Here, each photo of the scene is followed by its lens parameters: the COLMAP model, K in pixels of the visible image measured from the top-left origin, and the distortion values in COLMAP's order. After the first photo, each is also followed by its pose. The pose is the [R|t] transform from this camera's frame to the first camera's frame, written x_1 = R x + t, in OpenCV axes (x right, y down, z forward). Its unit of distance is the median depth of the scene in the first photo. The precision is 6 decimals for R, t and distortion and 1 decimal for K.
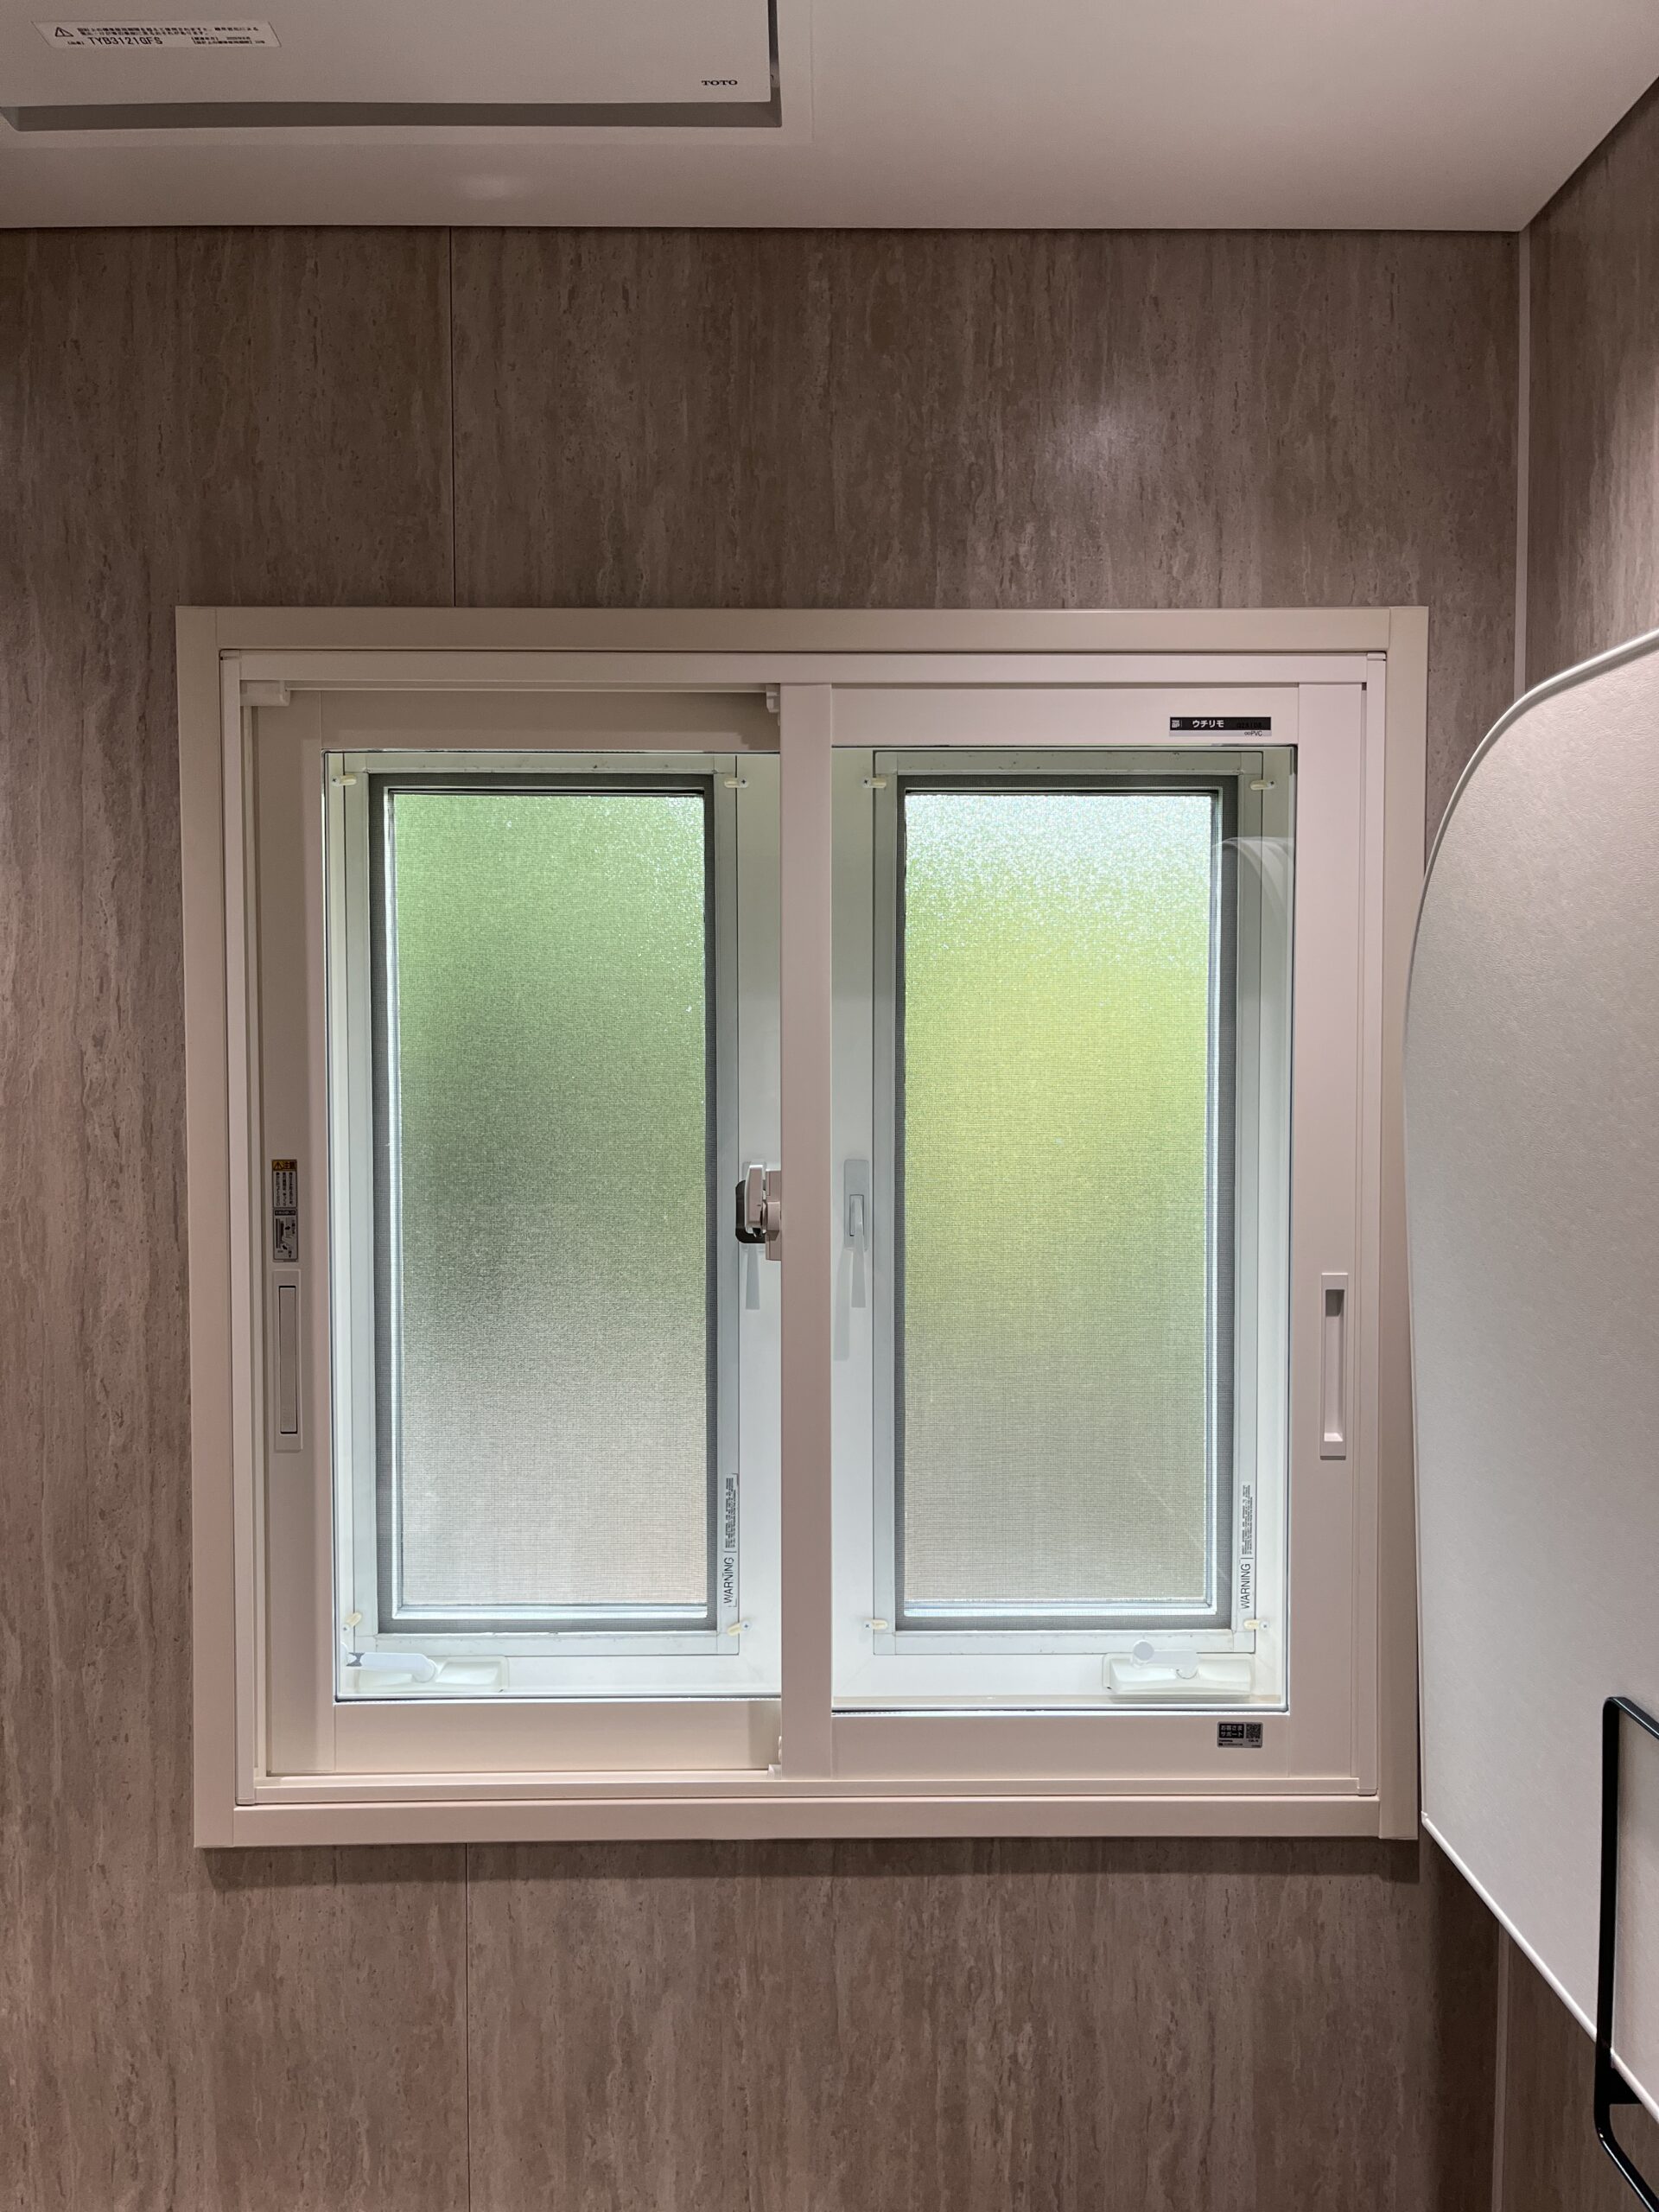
lens RADIAL K [[1696.5, 0, 826.3], [0, 1696.5, 1101.4], [0, 0, 1]] dist [0.010894, -0.008318]
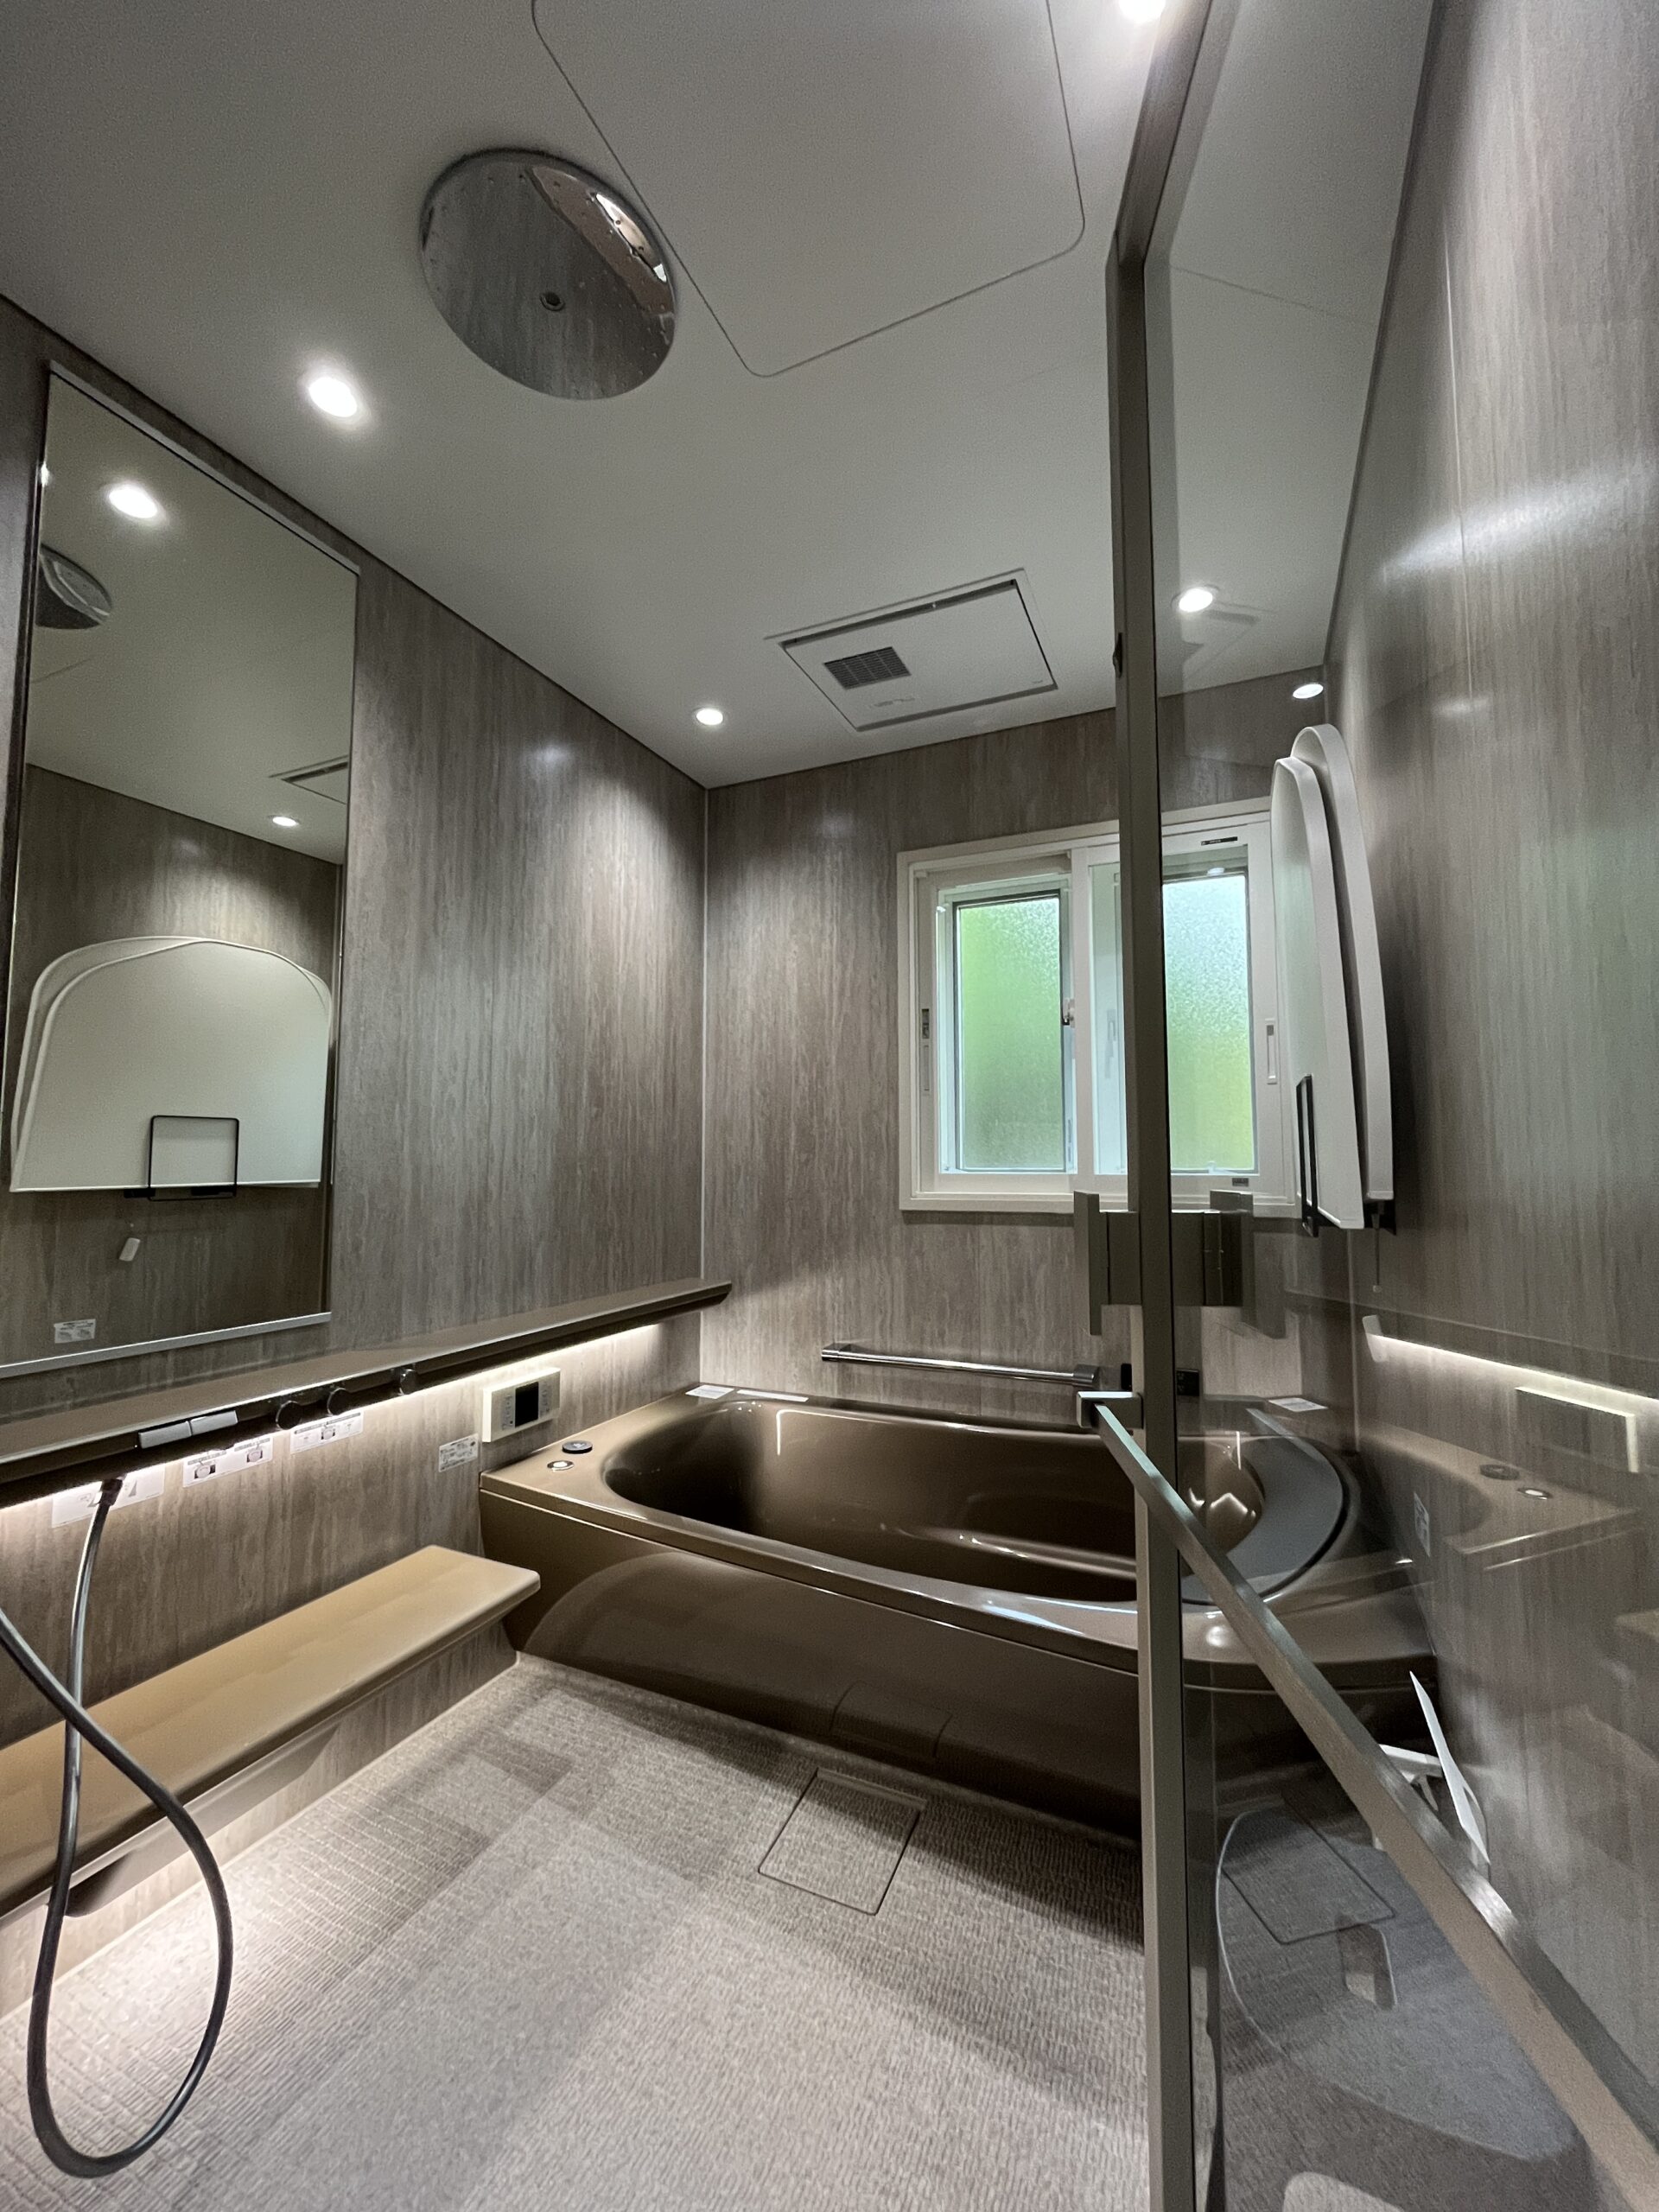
lens RADIAL K [[895.0, 0, 835.1], [0, 895.0, 1096.4], [0, 0, 1]] dist [-0.002355, 0.000401]
pose [[0.907046, -0.030180, -0.419949, 0.262458], [-0.014131, 0.994684, -0.102004, 0.396630], [0.420795, 0.098456, 0.901797, -0.669481]]
